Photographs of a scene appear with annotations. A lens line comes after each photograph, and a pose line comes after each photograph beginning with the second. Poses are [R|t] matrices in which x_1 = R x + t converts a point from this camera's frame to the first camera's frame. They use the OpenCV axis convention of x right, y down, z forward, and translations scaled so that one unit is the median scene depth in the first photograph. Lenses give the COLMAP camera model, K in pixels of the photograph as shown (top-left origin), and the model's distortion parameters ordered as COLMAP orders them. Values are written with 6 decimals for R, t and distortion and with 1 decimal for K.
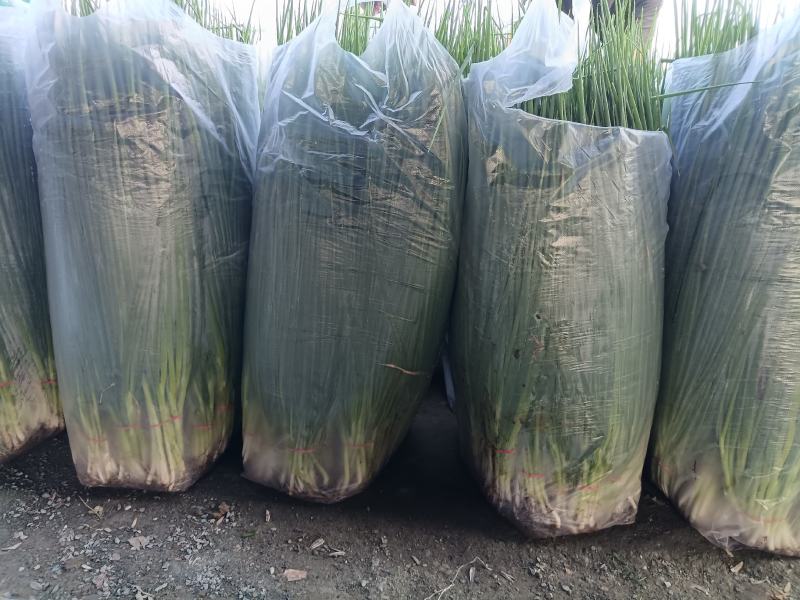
lens RADIAL K [[595.7, 0, 400.0], [0, 595.7, 300.0], [0, 0, 1]] dist [0.007221, -0.005468]
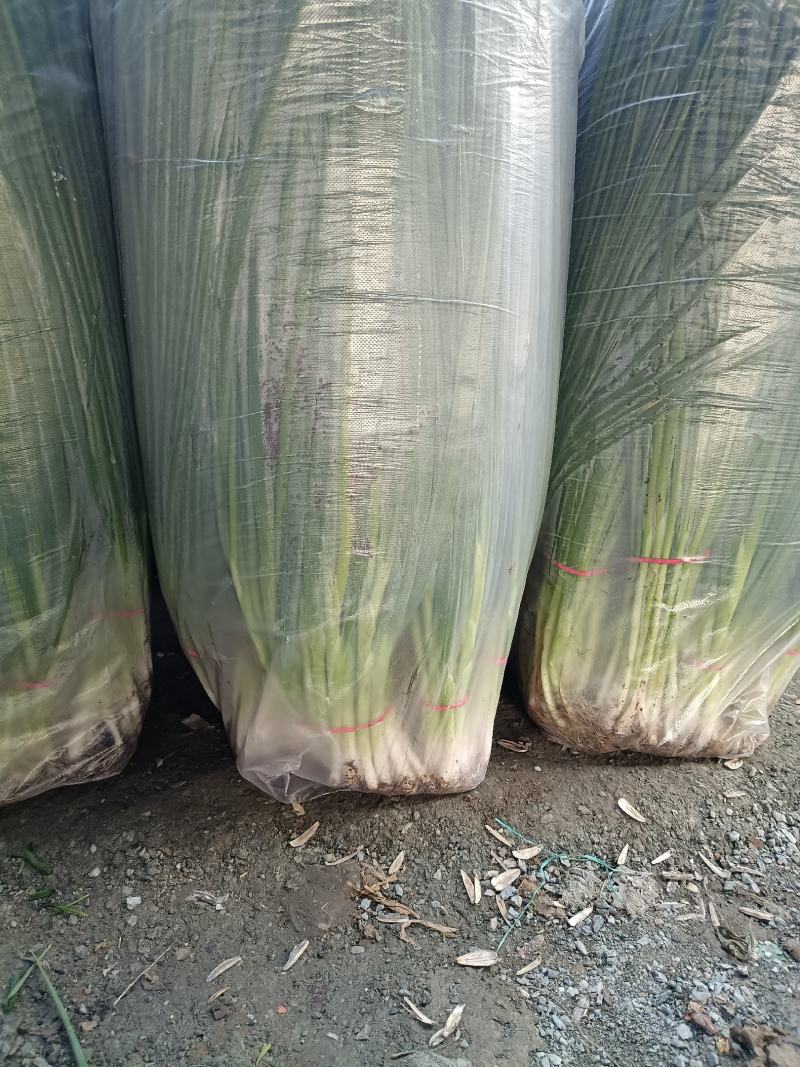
lens RADIAL K [[784.8, 0, 400.0], [0, 784.8, 533.5], [0, 0, 1]] dist [0.025223, 0.002333]
pose [[0.968733, -0.074410, 0.236683, 0.489727], [0.070116, 0.997186, 0.026519, 0.190294], [-0.237990, -0.009094, 0.971225, 0.363044]]
